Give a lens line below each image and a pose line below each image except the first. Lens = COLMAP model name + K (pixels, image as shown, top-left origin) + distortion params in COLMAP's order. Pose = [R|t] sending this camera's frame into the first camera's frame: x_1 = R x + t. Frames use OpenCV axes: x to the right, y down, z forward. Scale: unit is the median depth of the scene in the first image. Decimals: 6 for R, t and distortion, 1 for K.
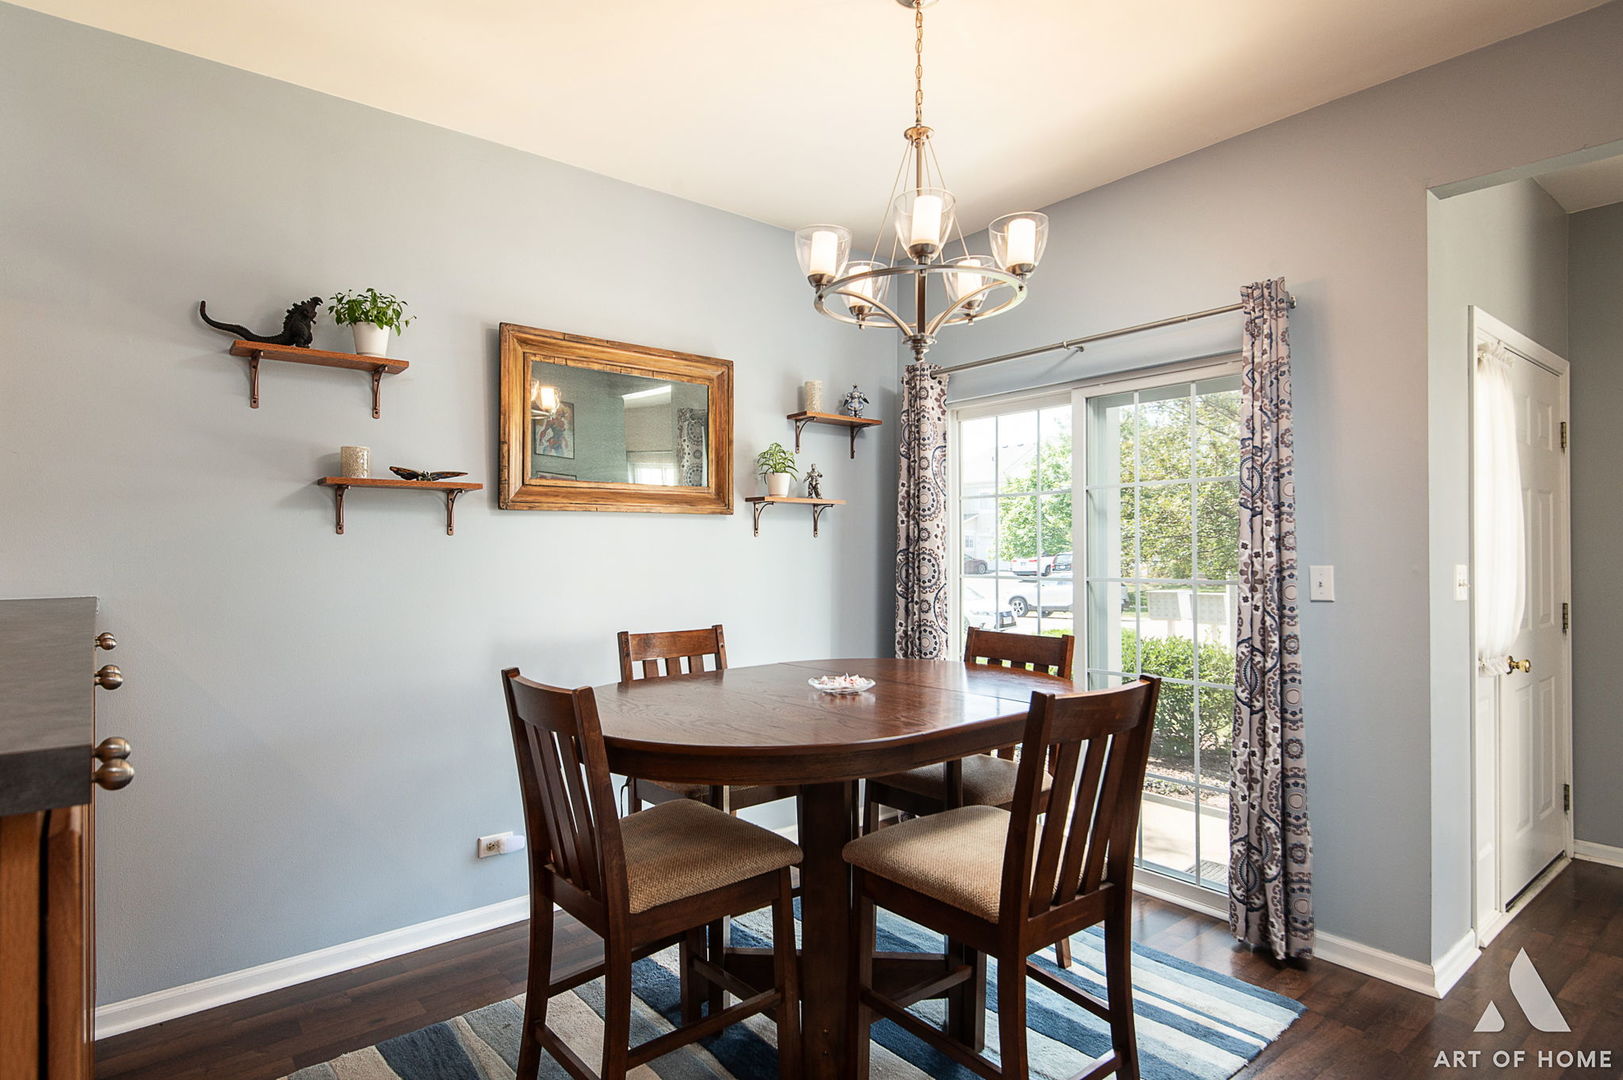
lens RADIAL K [[857.2, 0, 817.8], [0, 857.2, 543.6], [0, 0, 1]] dist [0.002041, -0.000877]
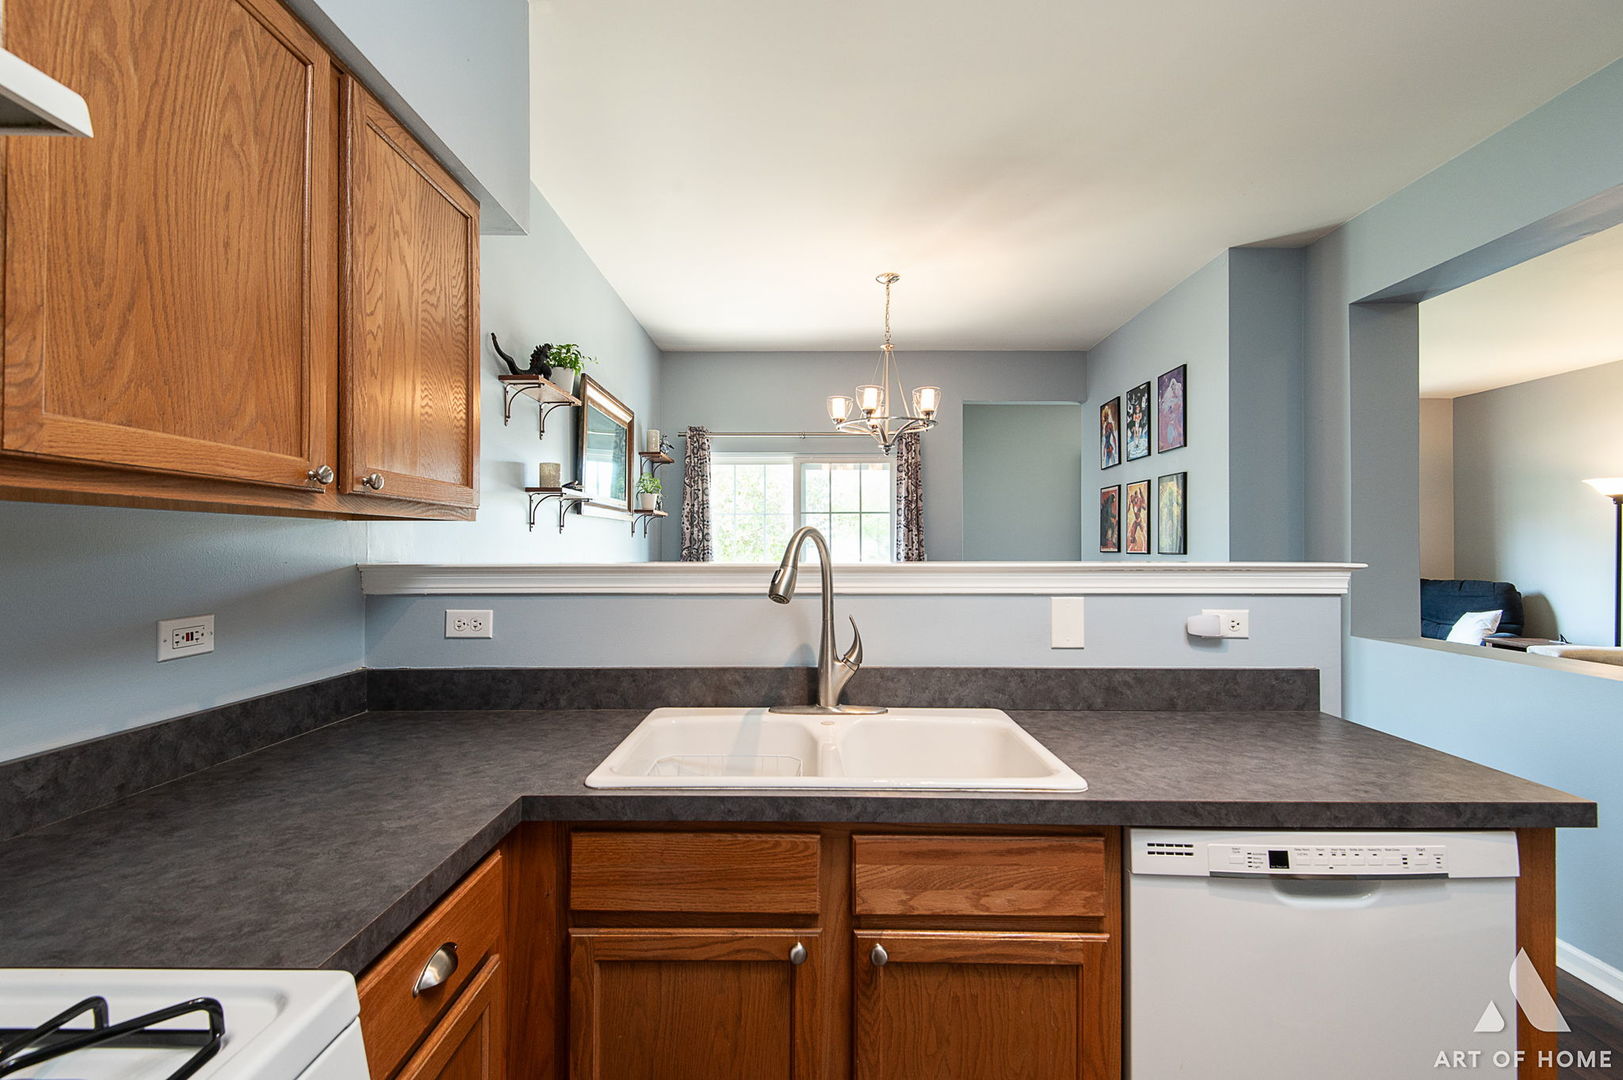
lens RADIAL K [[727.2, 0, 802.1], [0, 727.2, 542.3], [0, 0, 1]] dist [0.015704, -0.008590]
pose [[0.636573, 0.008668, 0.771168, -1.088230], [-0.007693, 0.999958, -0.004890, 0.005634], [-0.771178, -0.002819, 0.636613, 0.028897]]
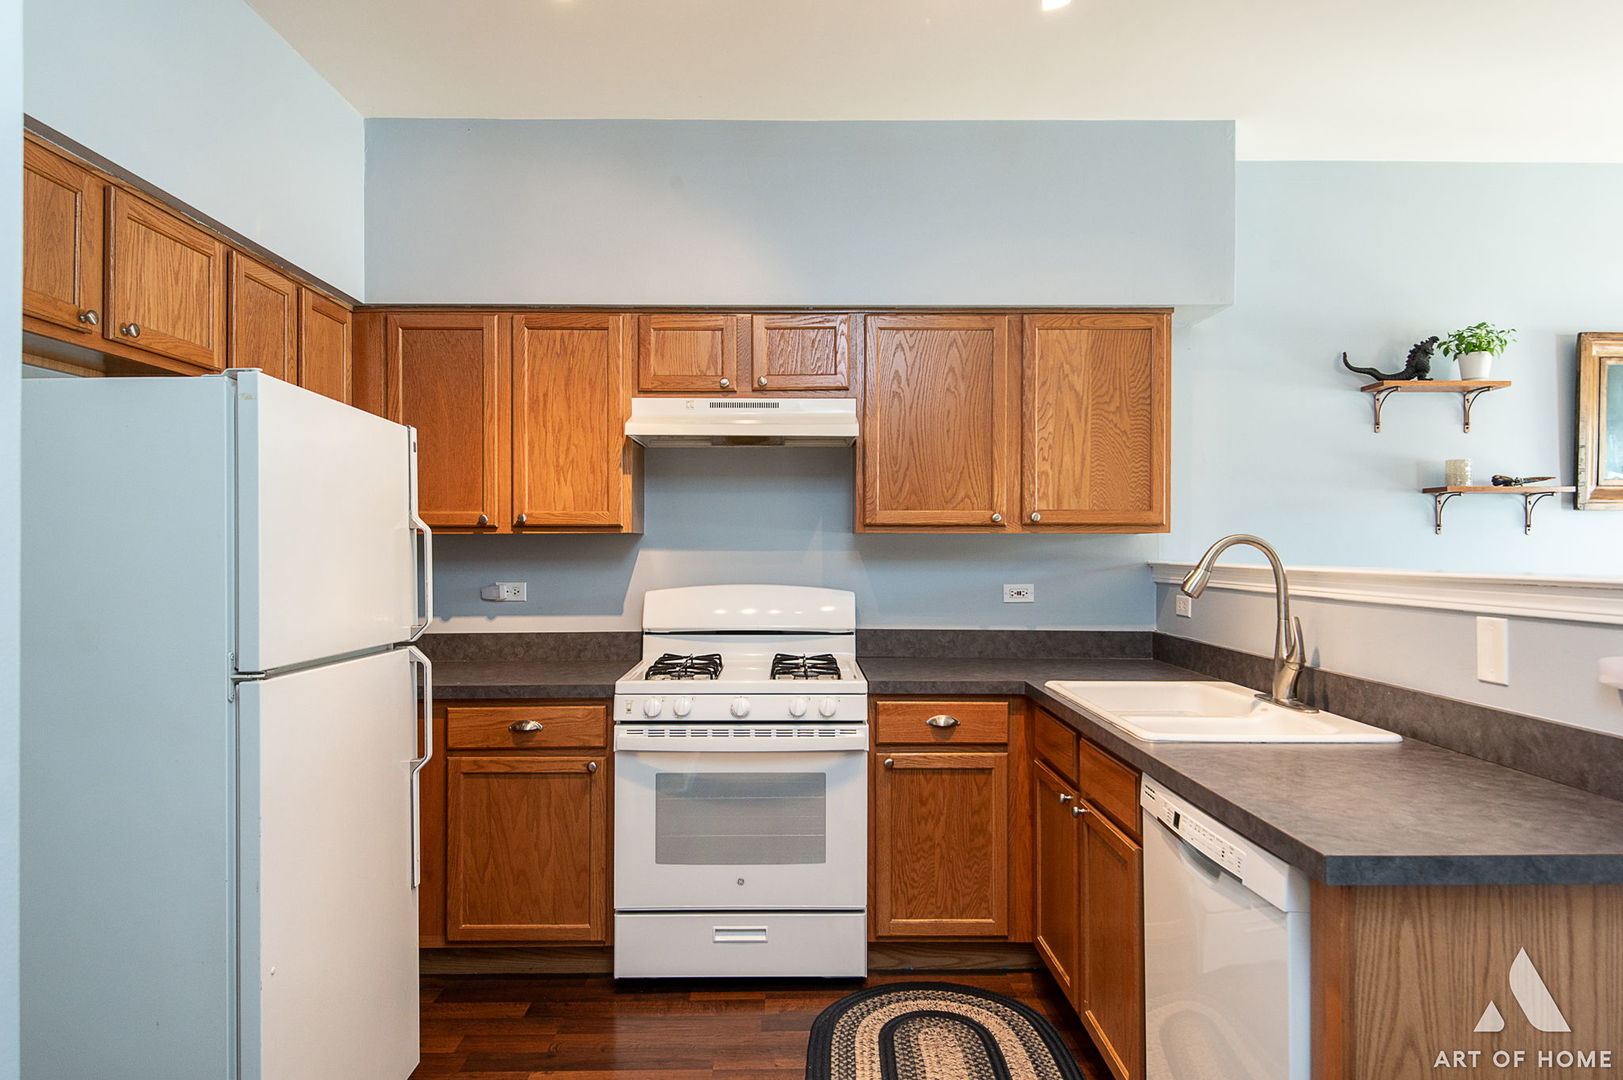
lens RADIAL K [[982.1, 0, 810.2], [0, 982.1, 545.4], [0, 0, 1]] dist [0.032001, -0.014720]
pose [[0.789987, 0.003431, -0.613114, -0.393328], [0.001513, 0.999970, 0.007544, -0.007293], [0.613122, -0.006887, 0.789958, -0.579258]]
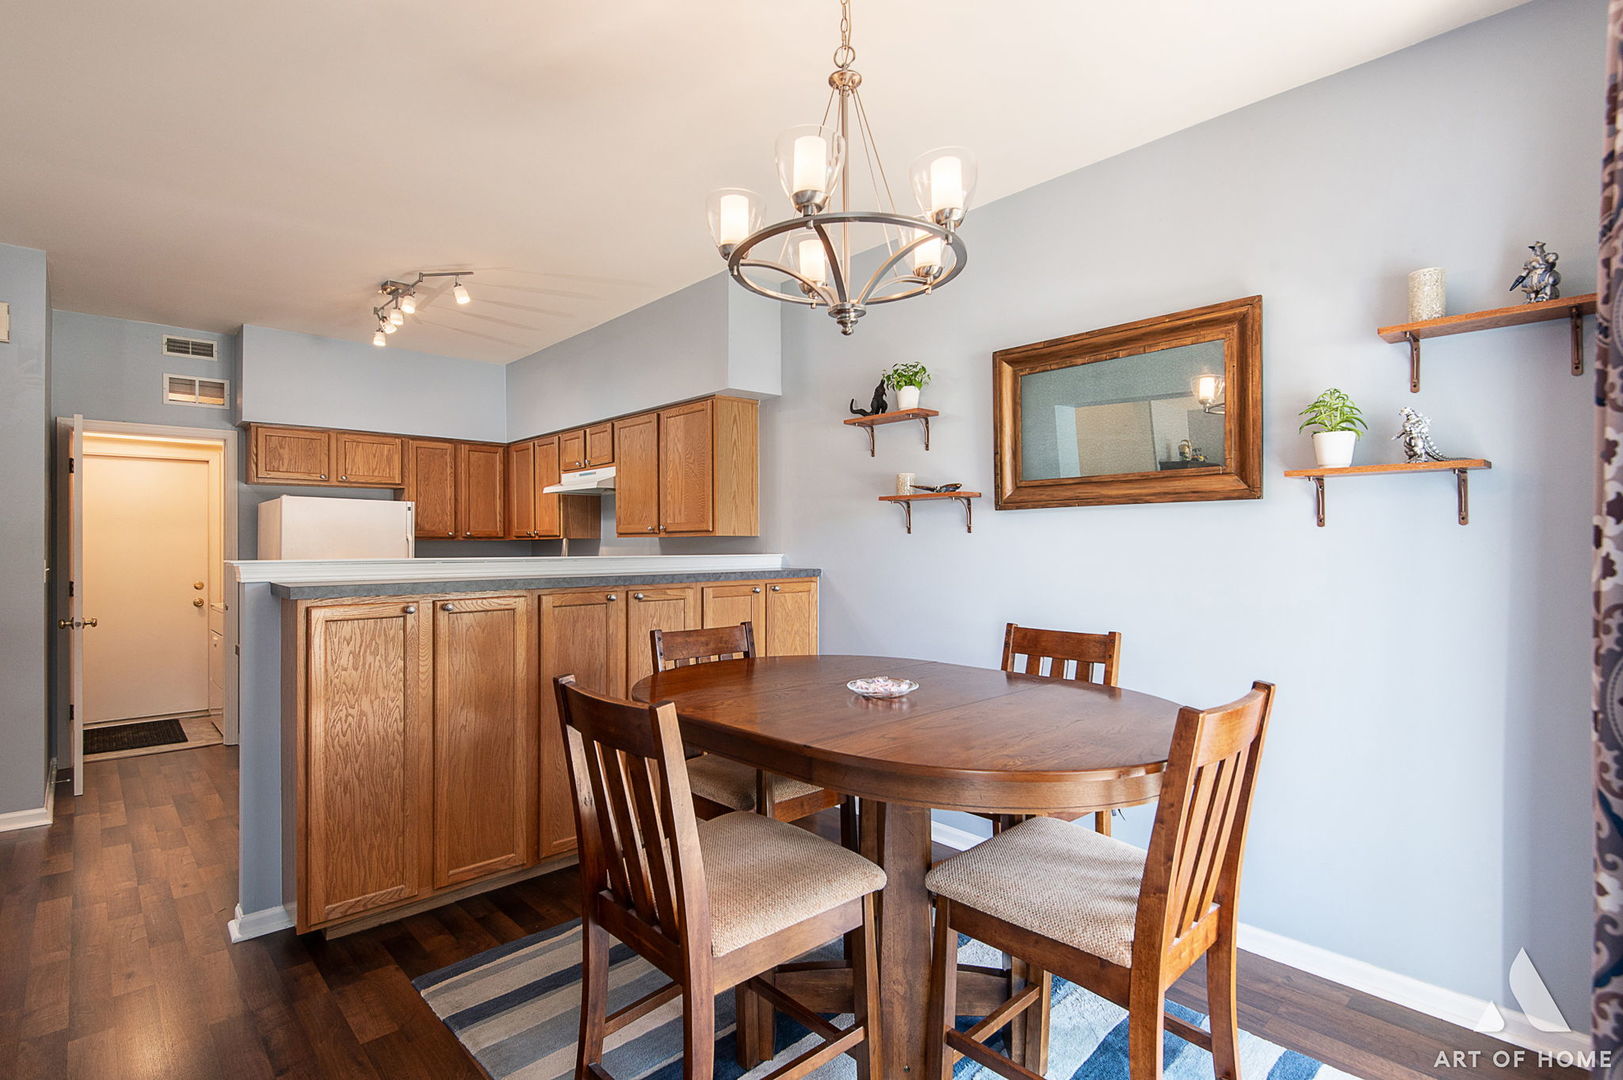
lens RADIAL K [[755.6, 0, 825.5], [0, 755.6, 548.0], [0, 0, 1]] dist [0.007546, -0.010178]
pose [[0.084846, 0.001275, -0.996393, 0.688308], [0.002064, 0.999997, 0.001455, 0.010095], [0.996392, -0.002180, 0.084843, 0.731393]]
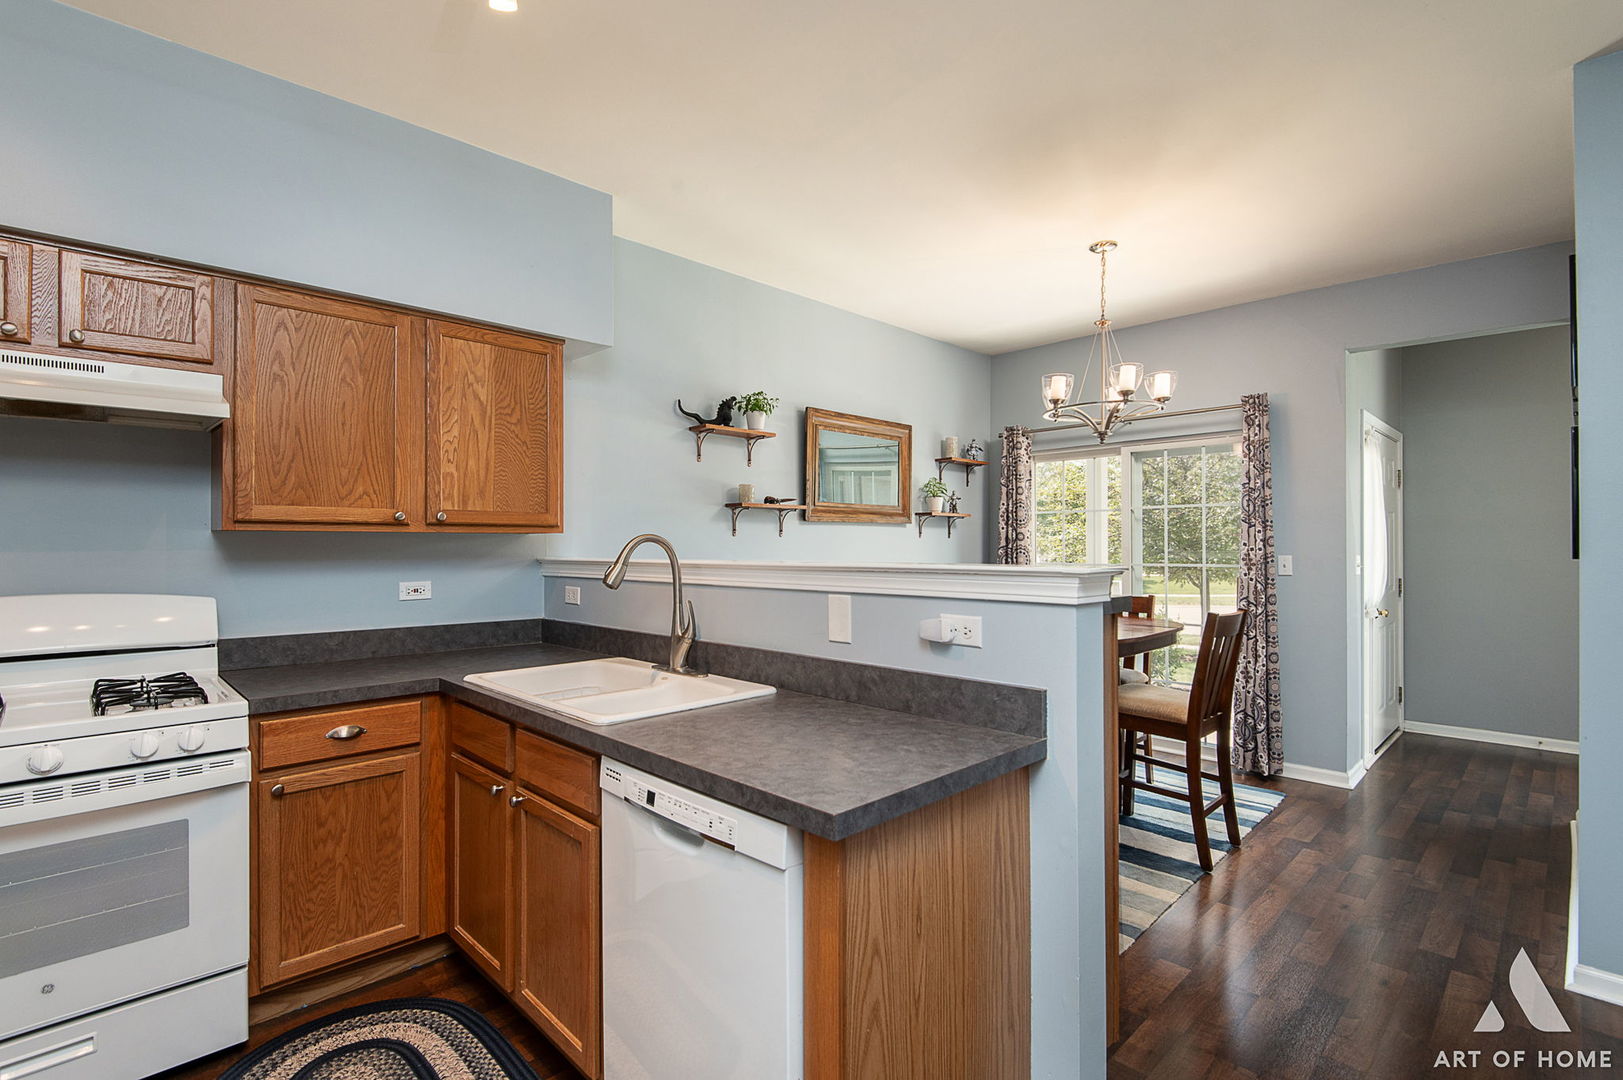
lens RADIAL K [[755.6, 0, 808.5], [0, 755.6, 543.4], [0, 0, 1]] dist [0.007546, -0.010178]
pose [[0.995307, 0.001256, 0.096758, -0.541769], [-0.001546, 0.999995, 0.002923, -0.002236], [-0.096754, -0.003058, 0.995304, -0.457682]]
